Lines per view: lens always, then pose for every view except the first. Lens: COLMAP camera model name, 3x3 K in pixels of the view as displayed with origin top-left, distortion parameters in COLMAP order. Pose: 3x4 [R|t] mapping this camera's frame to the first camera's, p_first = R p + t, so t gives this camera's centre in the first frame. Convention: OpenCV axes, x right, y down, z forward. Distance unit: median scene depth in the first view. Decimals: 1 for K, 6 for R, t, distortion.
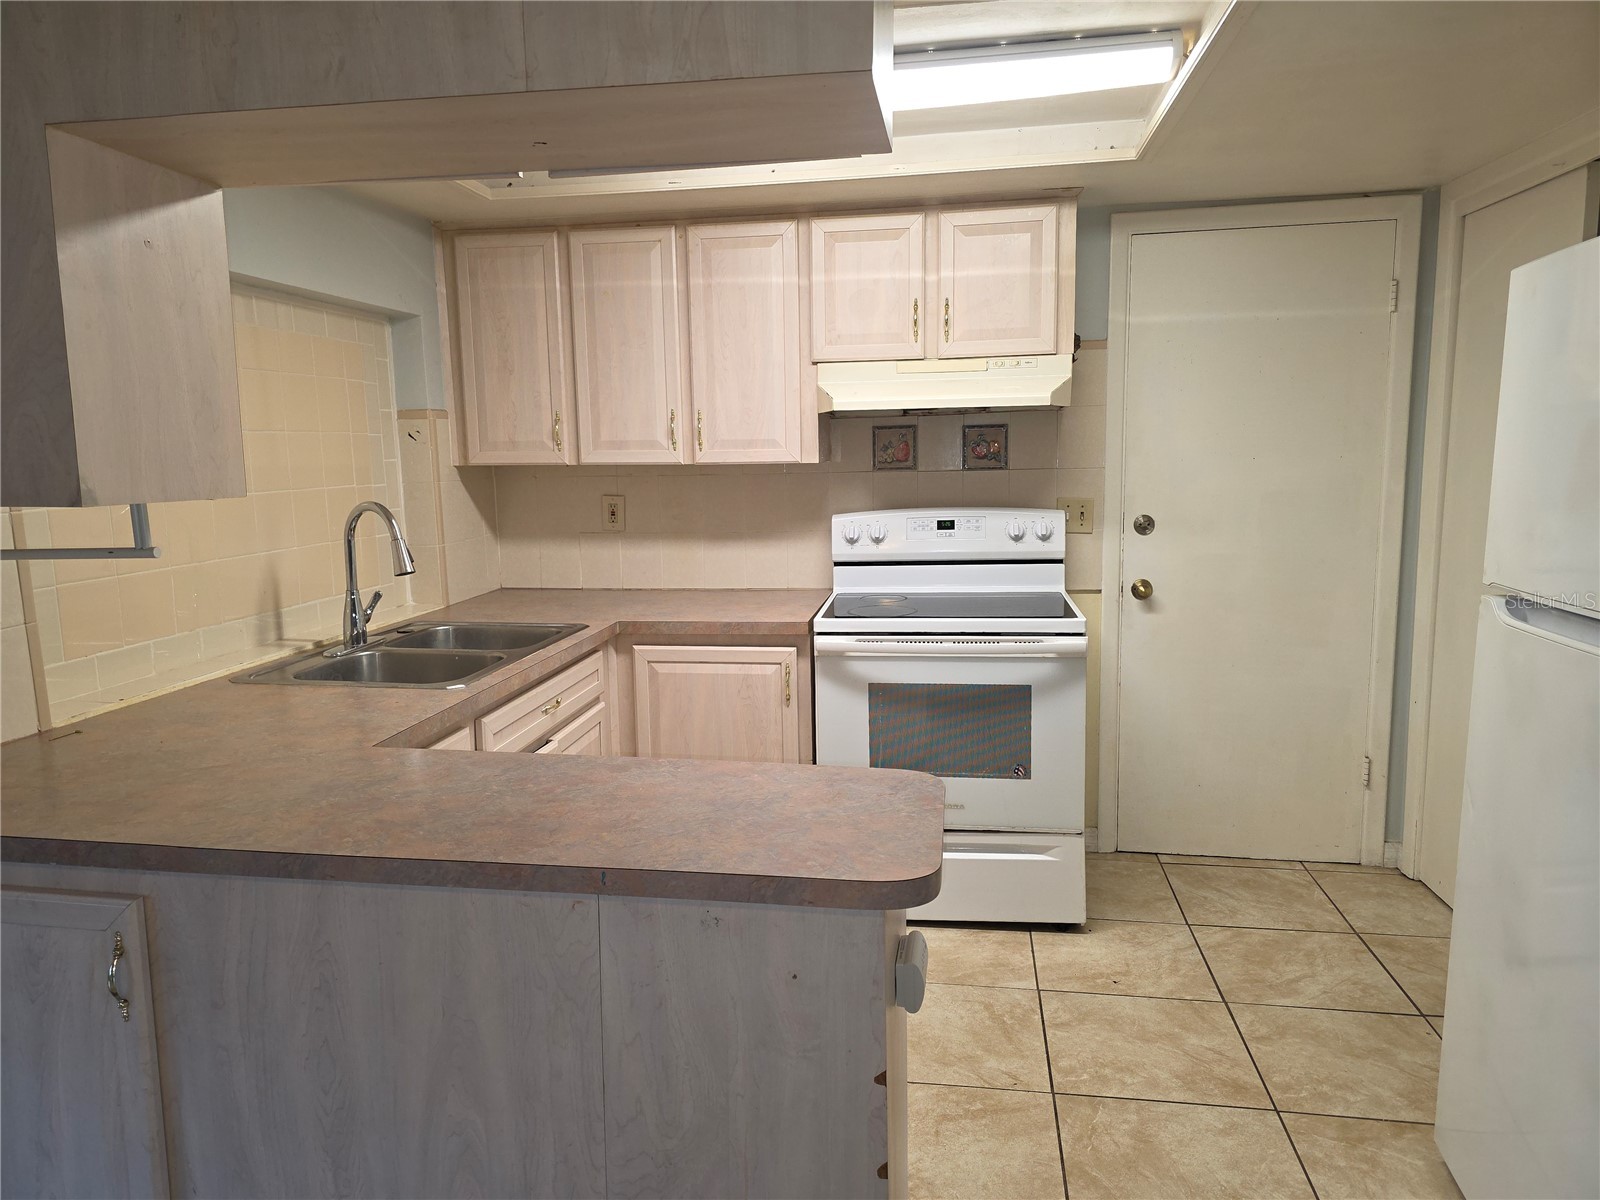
lens RADIAL K [[1083.8, 0, 791.8], [0, 1083.8, 597.7], [0, 0, 1]] dist [0.055601, -0.043574]
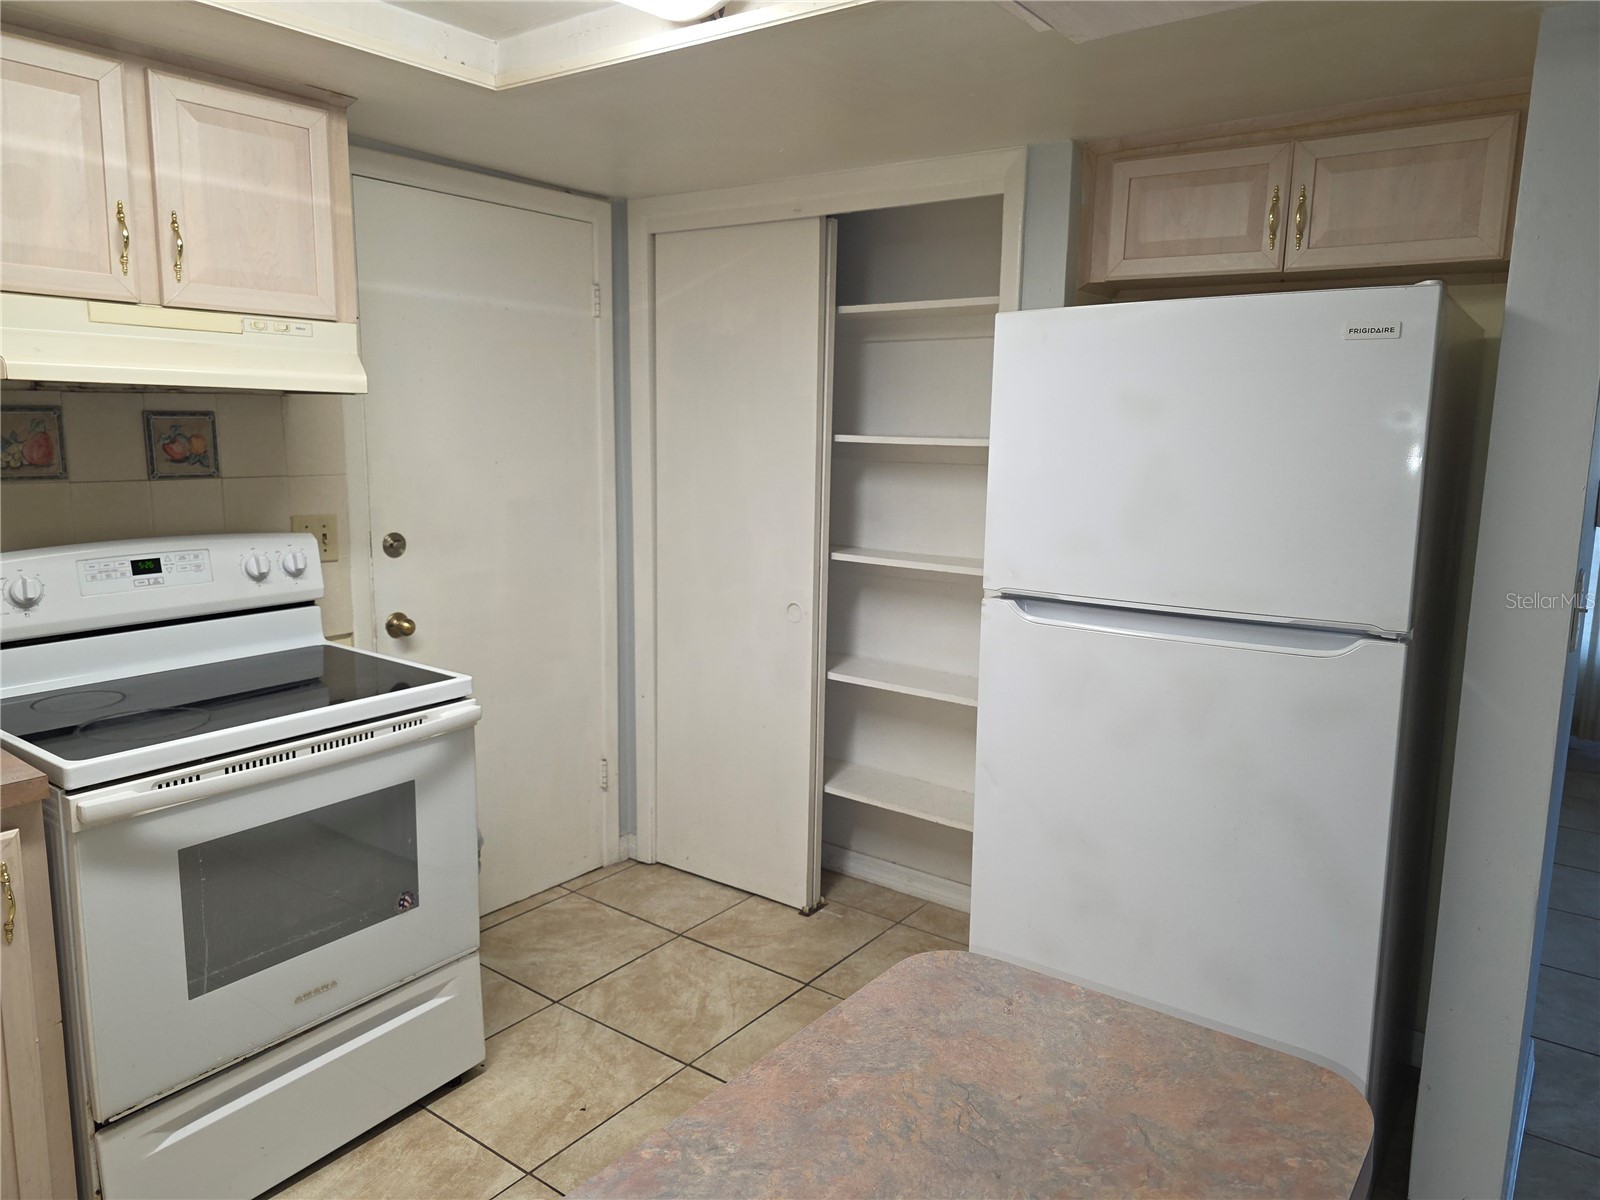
lens RADIAL K [[1083.8, 0, 811.4], [0, 1083.8, 586.3], [0, 0, 1]] dist [0.055601, -0.043574]
pose [[0.460518, -0.106188, 0.881276, -0.263797], [0.096132, 0.992946, 0.069408, -0.067357], [-0.882430, 0.052755, 0.467477, 0.379782]]
